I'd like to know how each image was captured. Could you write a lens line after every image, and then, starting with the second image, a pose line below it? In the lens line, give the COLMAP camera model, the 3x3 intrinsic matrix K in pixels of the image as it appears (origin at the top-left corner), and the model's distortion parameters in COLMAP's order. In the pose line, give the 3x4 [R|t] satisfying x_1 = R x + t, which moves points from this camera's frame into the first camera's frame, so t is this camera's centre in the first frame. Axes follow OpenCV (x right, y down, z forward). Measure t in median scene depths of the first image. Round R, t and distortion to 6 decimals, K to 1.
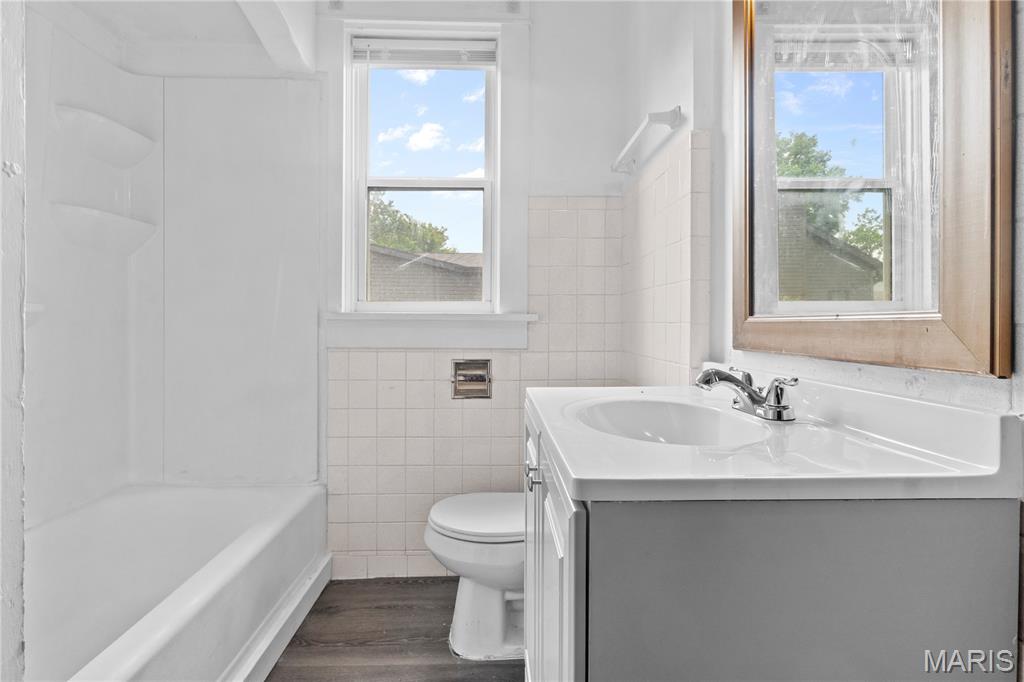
lens RADIAL K [[510.4, 0, 509.4], [0, 510.4, 326.7], [0, 0, 1]] dist [-0.009707, -0.000478]
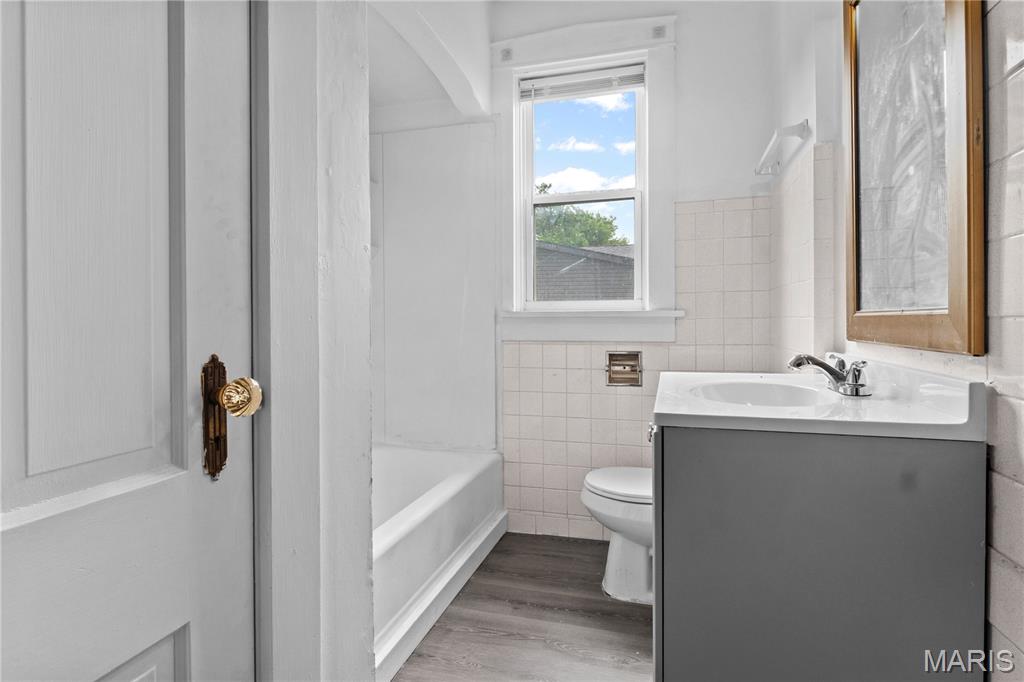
lens RADIAL K [[541.8, 0, 511.2], [0, 541.8, 321.9], [0, 0, 1]] dist [0.000101, -0.000032]
pose [[0.950908, -0.008954, -0.309345, 0.064208], [0.008239, 0.999960, -0.003615, 0.001016], [0.309365, 0.000889, 0.950943, -0.229935]]
